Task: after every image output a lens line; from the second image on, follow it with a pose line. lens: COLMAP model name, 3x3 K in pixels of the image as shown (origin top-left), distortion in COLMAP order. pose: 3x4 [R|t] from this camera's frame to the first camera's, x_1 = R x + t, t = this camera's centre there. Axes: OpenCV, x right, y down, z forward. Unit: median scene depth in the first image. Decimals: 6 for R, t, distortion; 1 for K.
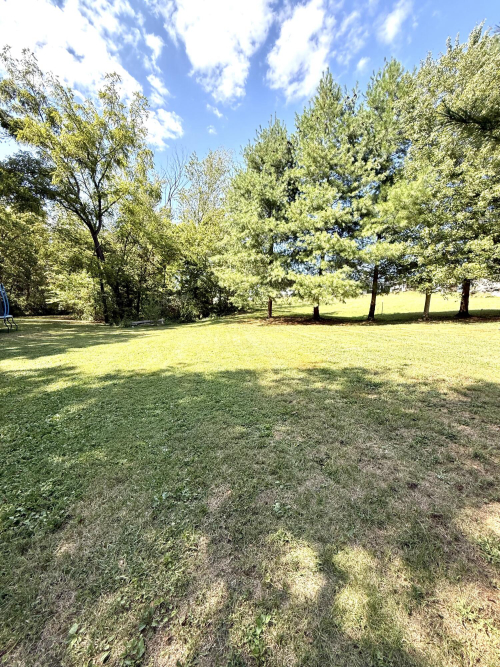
lens RADIAL K [[273.5, 0, 250.0], [0, 273.5, 333.5], [0, 0, 1]] dist [-0.001881, -0.000001]
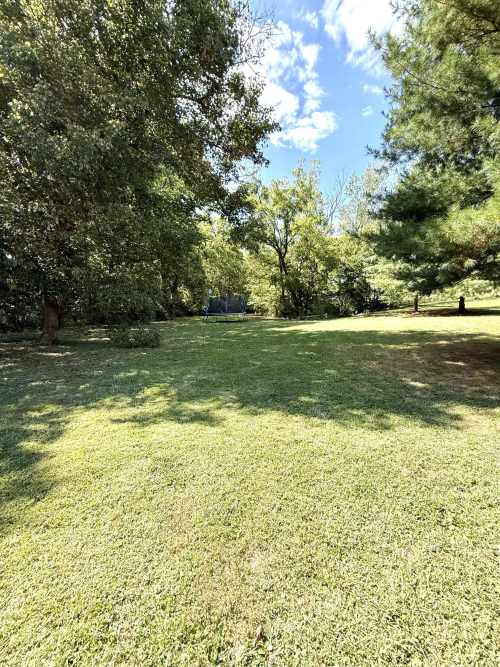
lens RADIAL K [[273.5, 0, 250.0], [0, 273.5, 333.5], [0, 0, 1]] dist [-0.001881, -0.000001]
pose [[0.853640, 0.025378, -0.520245, 0.058826], [-0.022432, 0.999677, 0.011958, 0.030806], [0.520380, 0.001462, 0.853933, -0.315557]]
